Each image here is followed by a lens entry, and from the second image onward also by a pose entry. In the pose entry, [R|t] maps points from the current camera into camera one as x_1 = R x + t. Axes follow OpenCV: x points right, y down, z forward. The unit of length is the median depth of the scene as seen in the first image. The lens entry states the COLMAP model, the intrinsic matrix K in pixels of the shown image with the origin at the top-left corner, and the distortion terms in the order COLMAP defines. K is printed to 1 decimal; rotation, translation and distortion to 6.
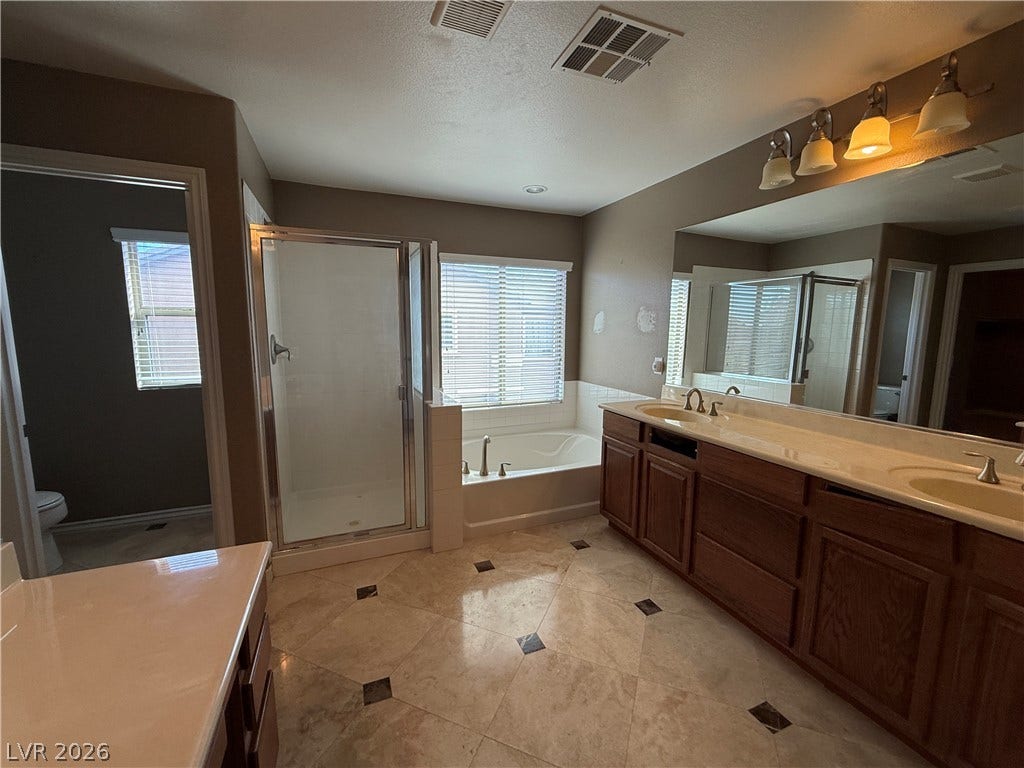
lens RADIAL K [[417.4, 0, 515.6], [0, 417.4, 382.6], [0, 0, 1]] dist [-0.001922, 0.000109]
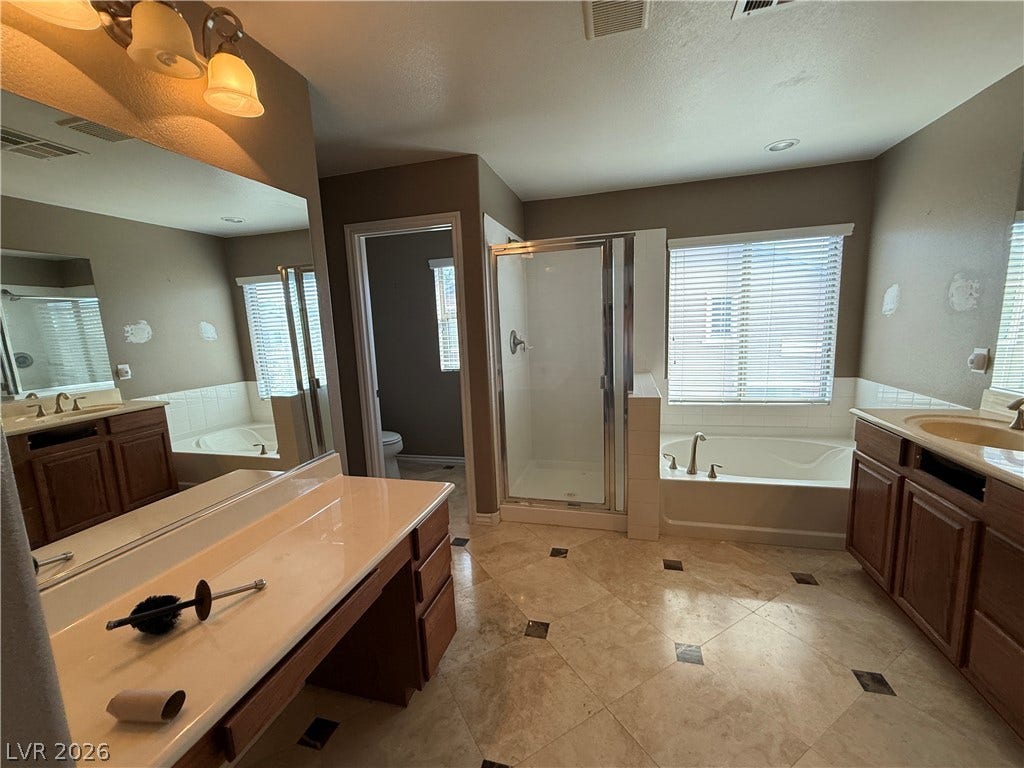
lens RADIAL K [[417.4, 0, 513.7], [0, 417.4, 383.9], [0, 0, 1]] dist [-0.001922, 0.000109]
pose [[0.790090, 0.051863, -0.610793, 0.186293], [-0.032829, 0.998564, 0.042323, -0.007709], [0.612111, -0.013388, 0.790659, 0.012990]]
